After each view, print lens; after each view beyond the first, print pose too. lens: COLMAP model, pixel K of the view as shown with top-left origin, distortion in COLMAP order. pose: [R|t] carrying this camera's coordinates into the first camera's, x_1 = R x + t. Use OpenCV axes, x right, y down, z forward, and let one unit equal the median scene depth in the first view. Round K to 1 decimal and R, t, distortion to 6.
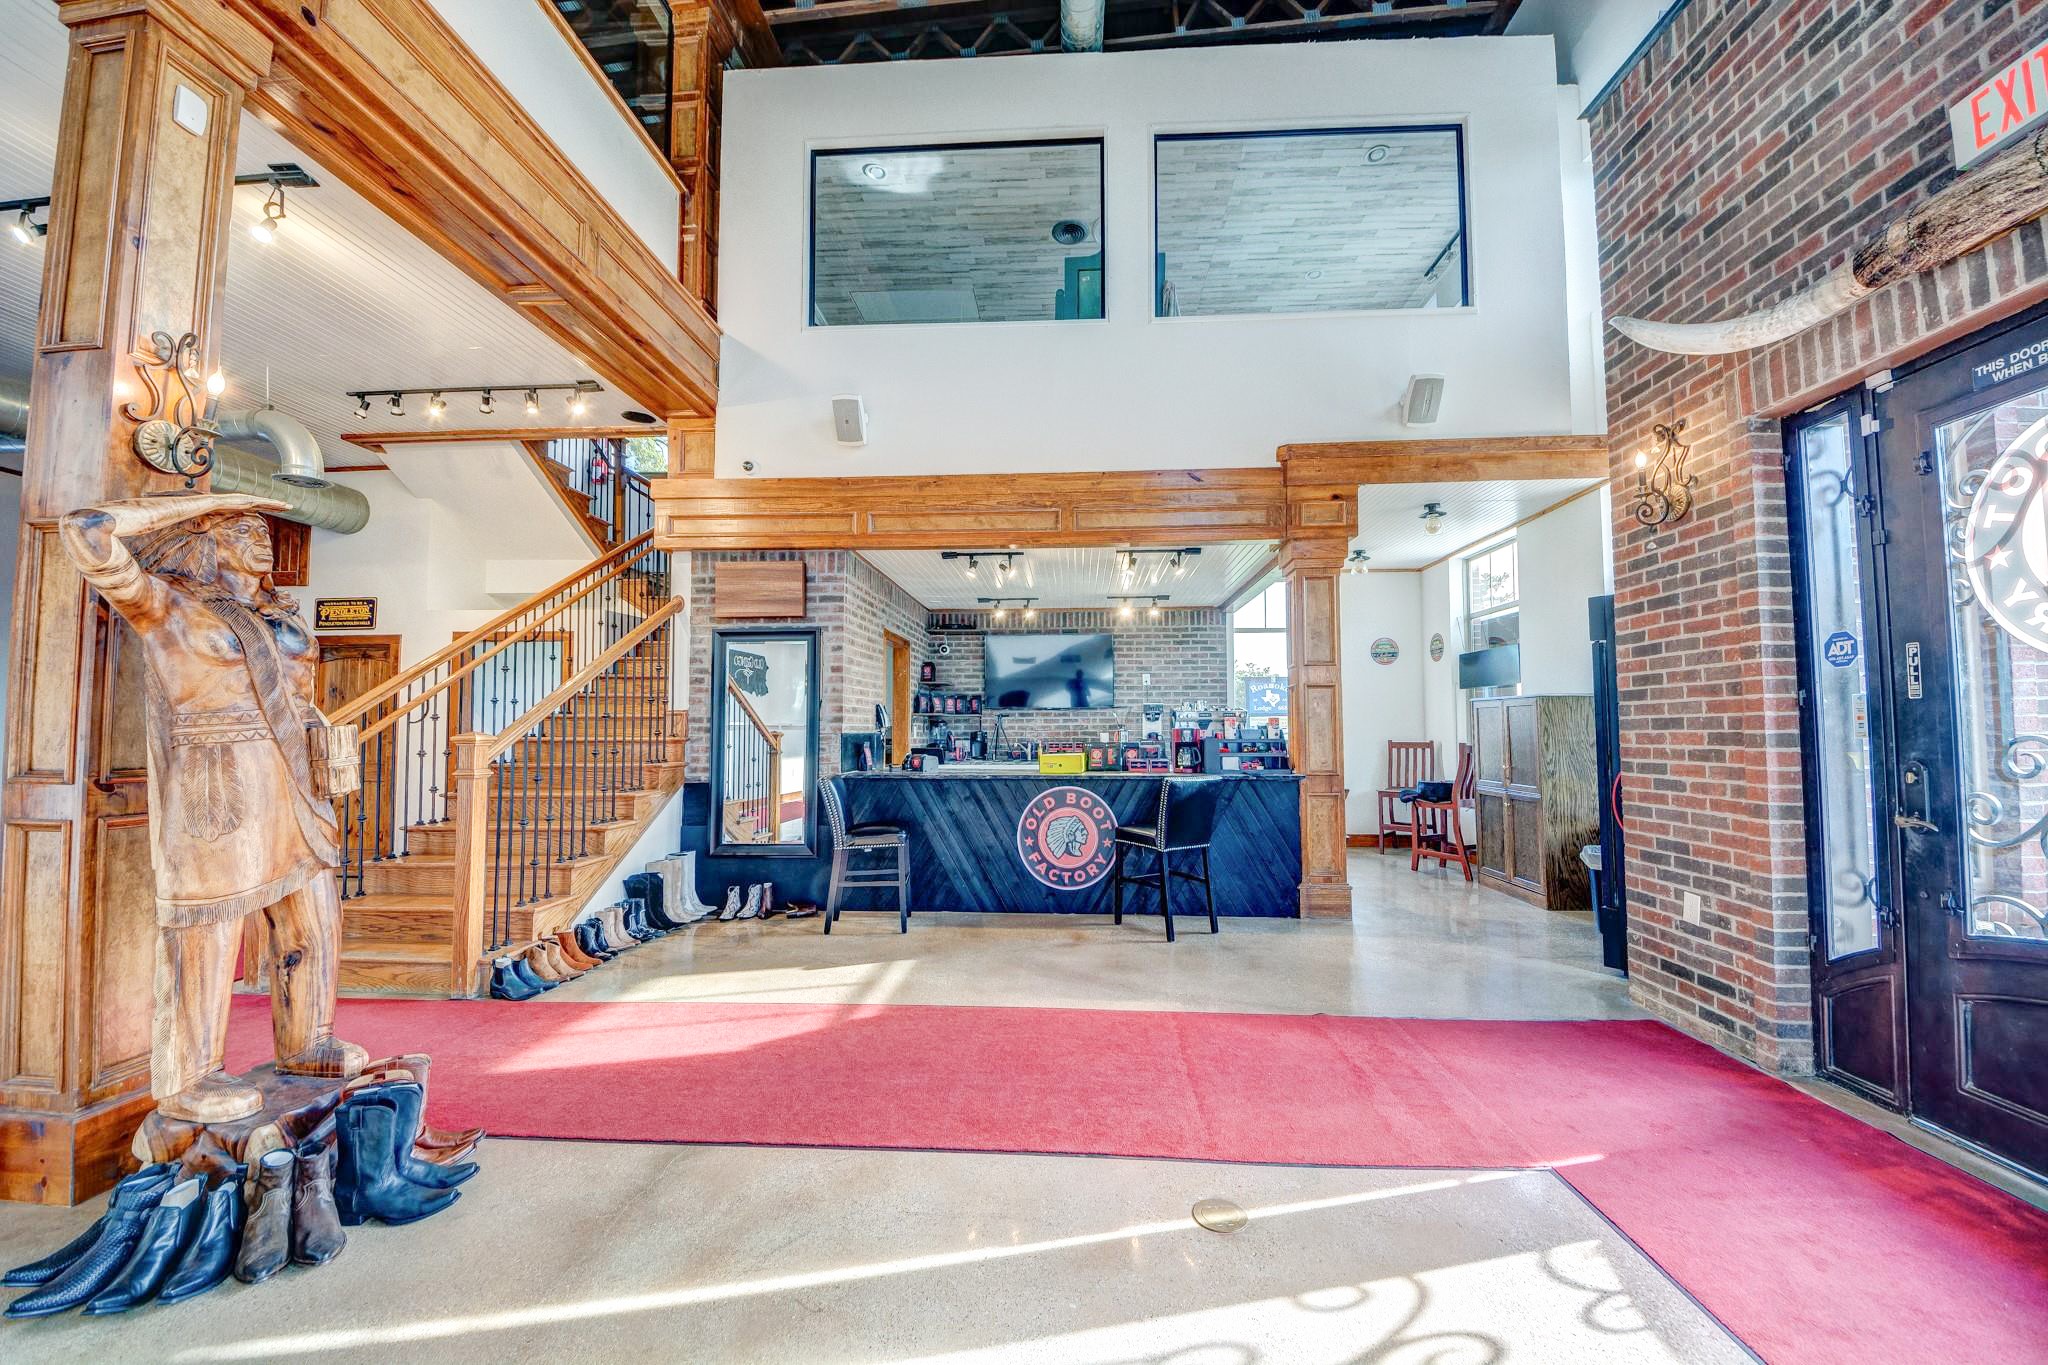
lens RADIAL K [[746.6, 0, 1024.0], [0, 746.6, 682.5], [0, 0, 1]] dist [0.007966, -0.010187]
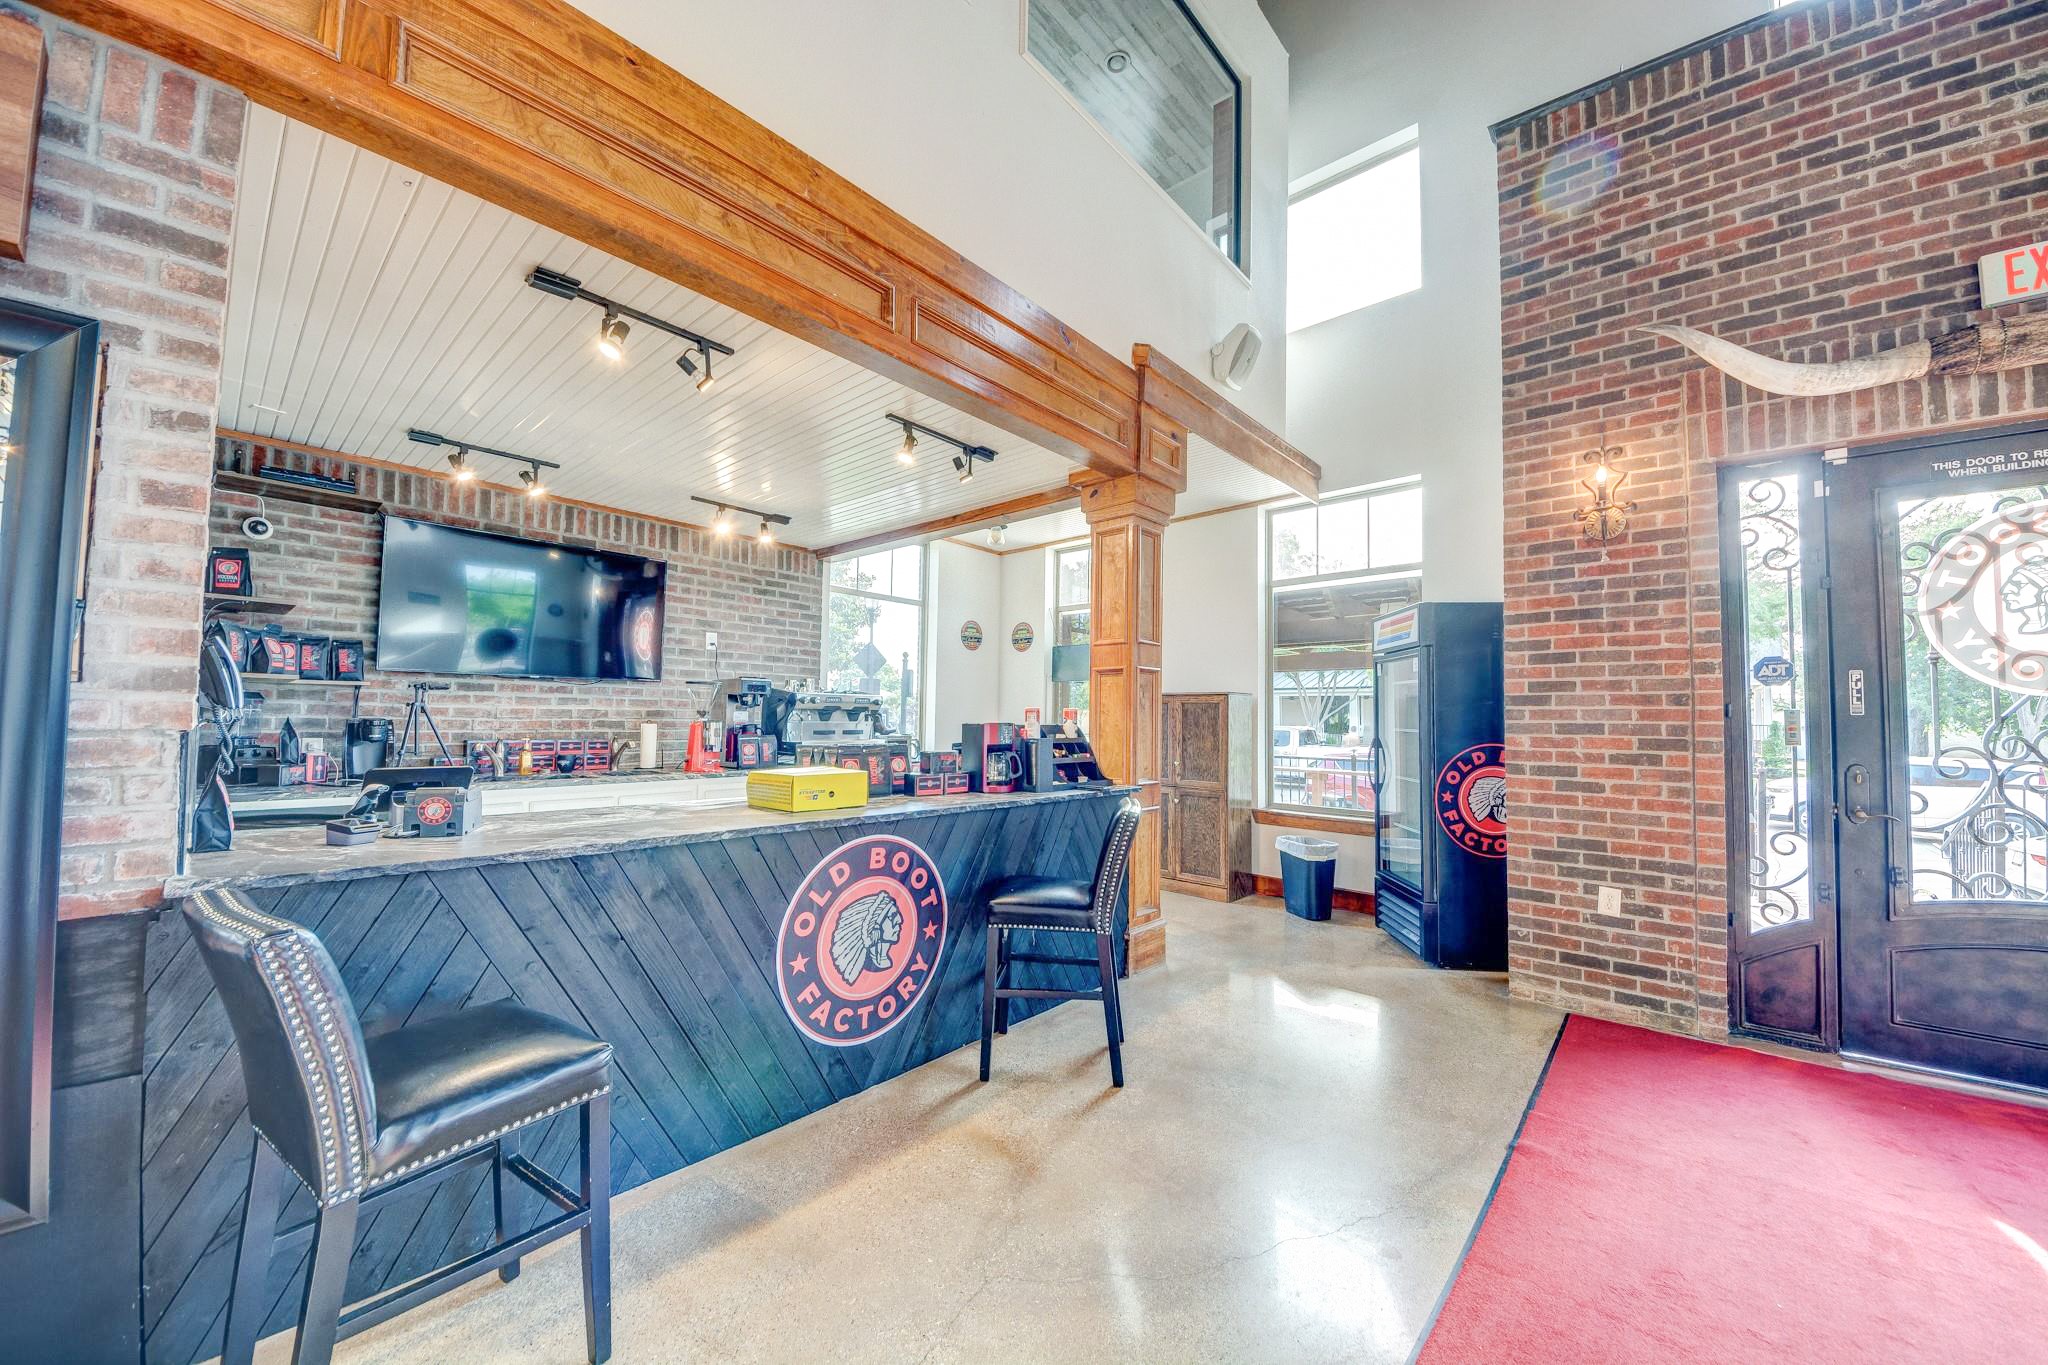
lens RADIAL K [[746.6, 0, 1024.0], [0, 746.6, 682.5], [0, 0, 1]] dist [0.007966, -0.010187]
pose [[0.602766, 0.050930, 0.796291, -0.489066], [-0.066819, 0.997677, -0.013231, 0.059074], [-0.795116, -0.045232, 0.604769, 1.040983]]
